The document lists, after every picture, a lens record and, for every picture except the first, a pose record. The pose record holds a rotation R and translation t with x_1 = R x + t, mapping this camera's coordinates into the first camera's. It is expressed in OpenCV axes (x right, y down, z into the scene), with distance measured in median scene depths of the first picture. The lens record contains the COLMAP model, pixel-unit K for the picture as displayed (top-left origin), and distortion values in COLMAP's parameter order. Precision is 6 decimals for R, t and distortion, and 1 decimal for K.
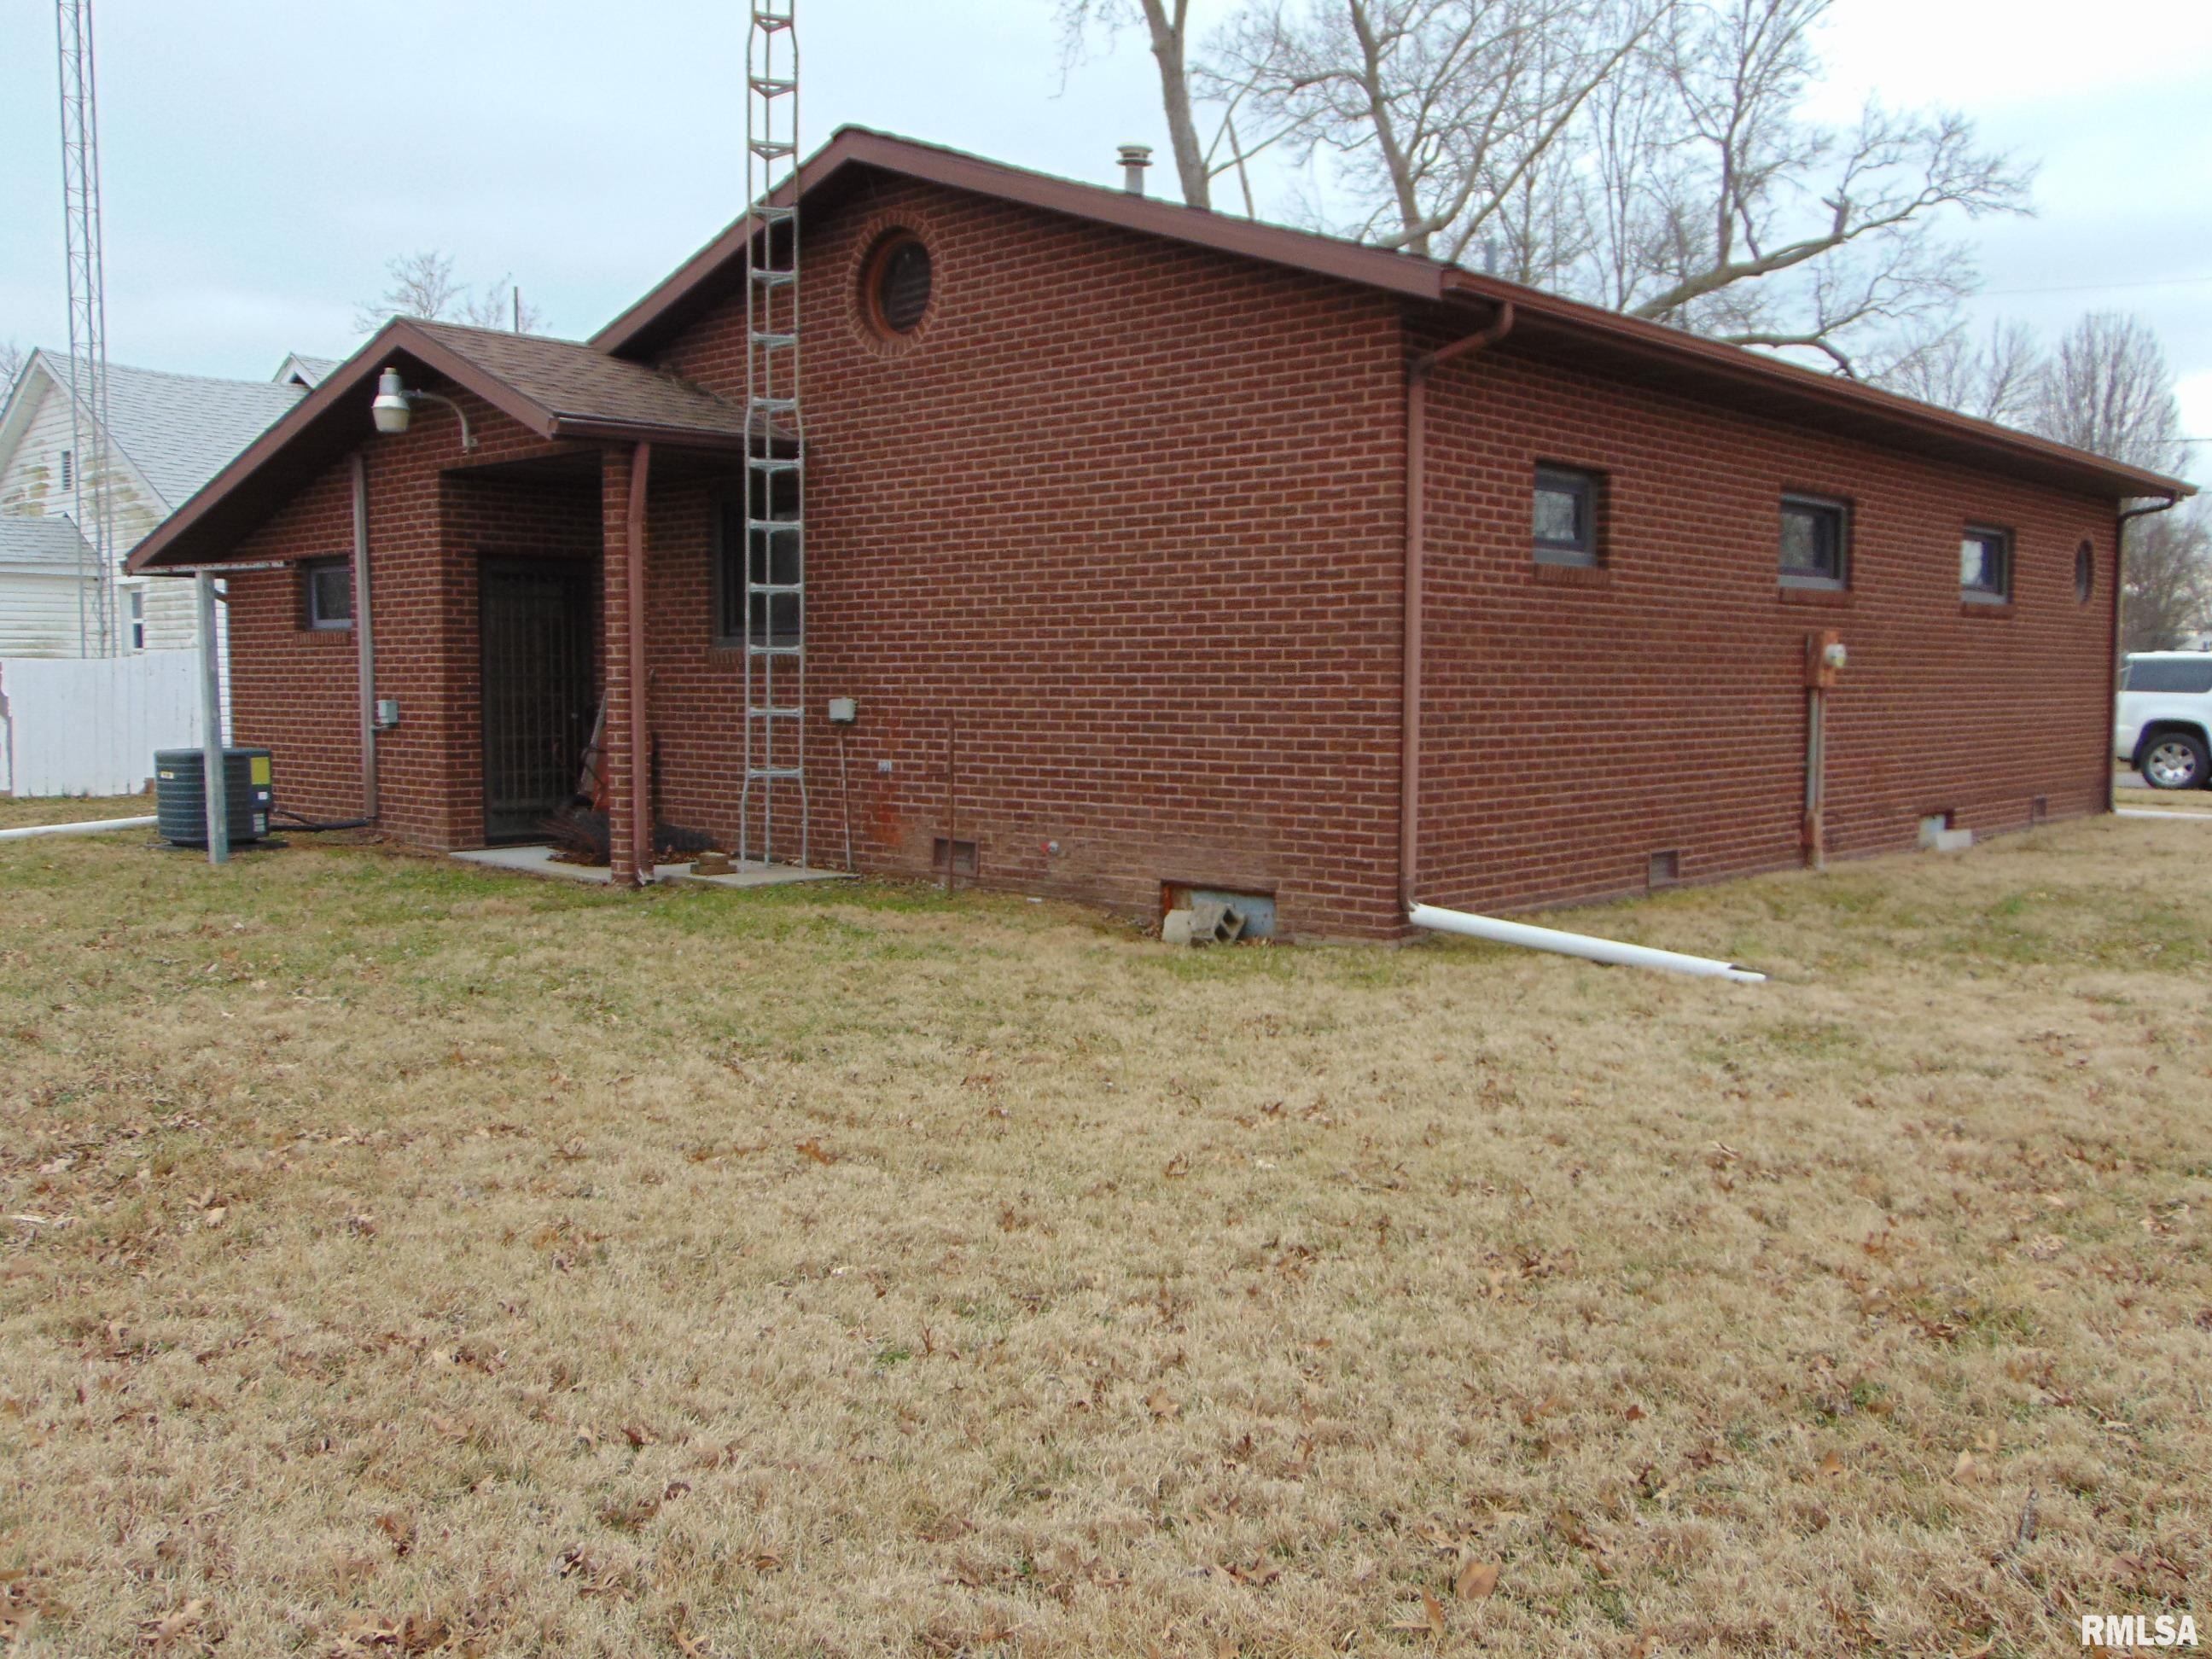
lens RADIAL K [[2000.5, 0, 1106.0], [0, 2000.5, 829.5], [0, 0, 1]] dist [-0.027374, 0.005551]
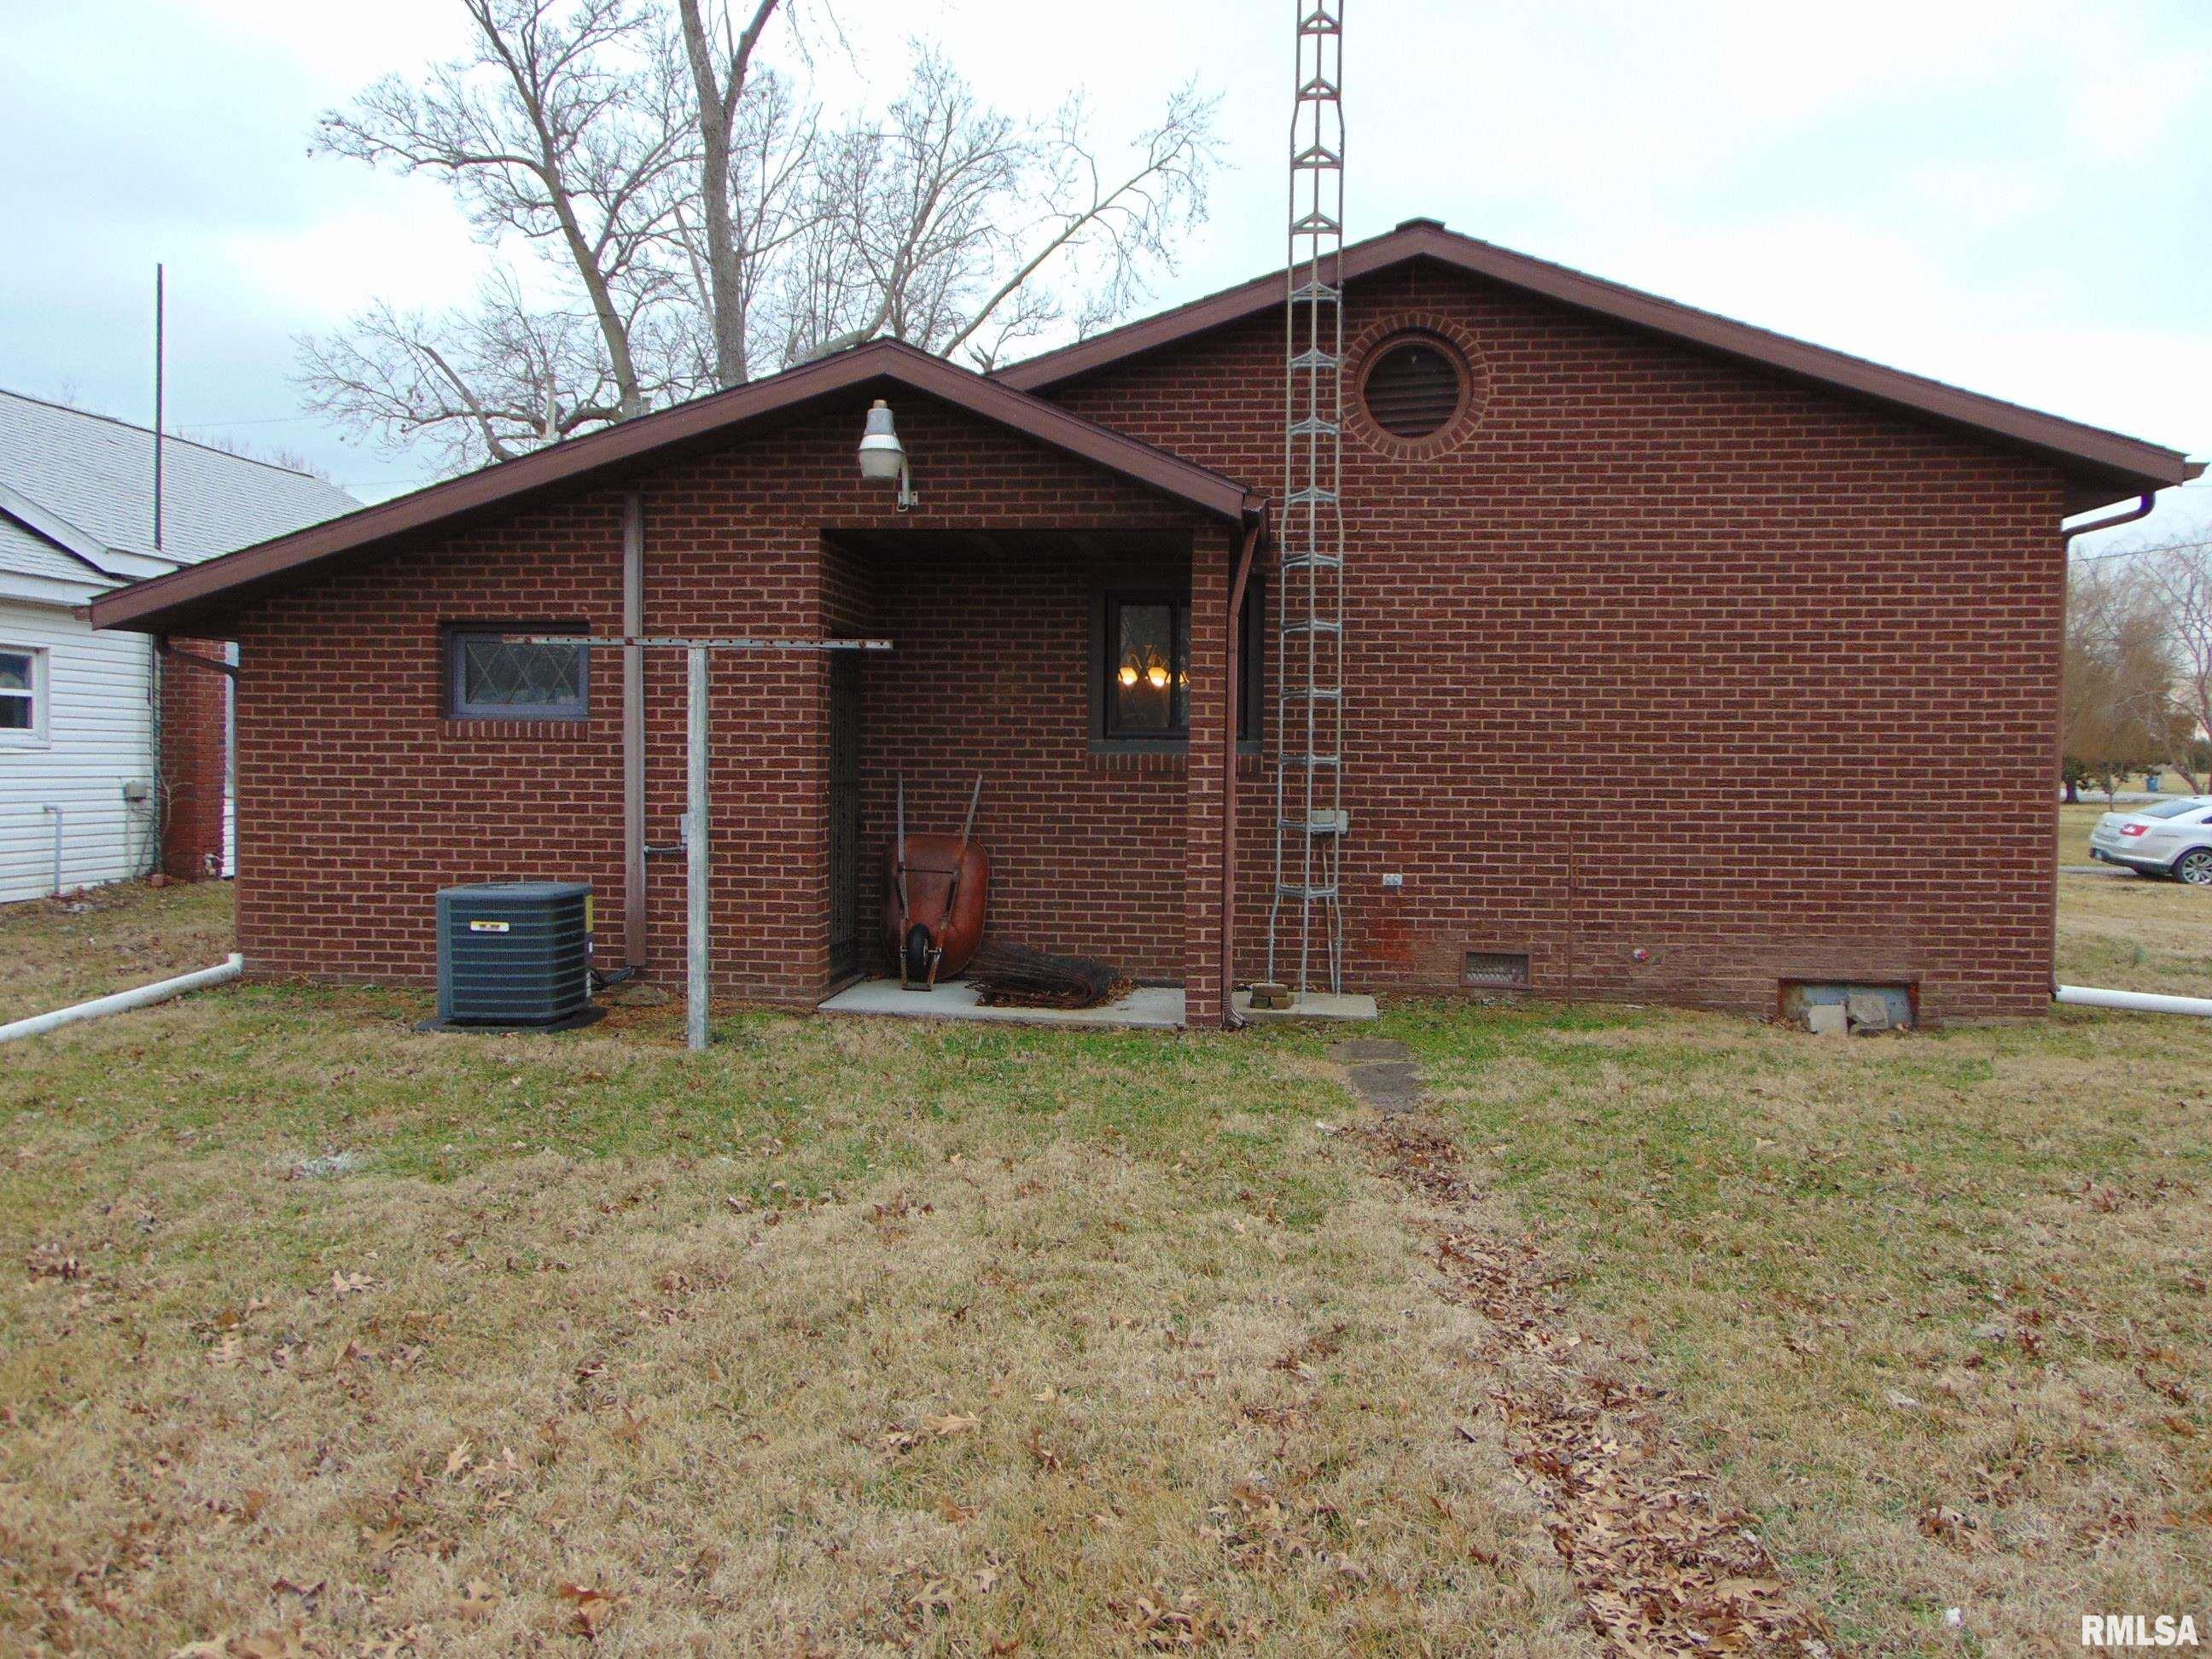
lens RADIAL K [[1830.0, 0, 1106.0], [0, 1830.0, 829.5], [0, 0, 1]] dist [-0.000302, 0.002490]
pose [[0.787251, -0.016752, 0.616405, -0.795049], [0.039221, 0.998967, -0.022943, -0.043024], [-0.615384, 0.042238, 0.787095, 0.405554]]
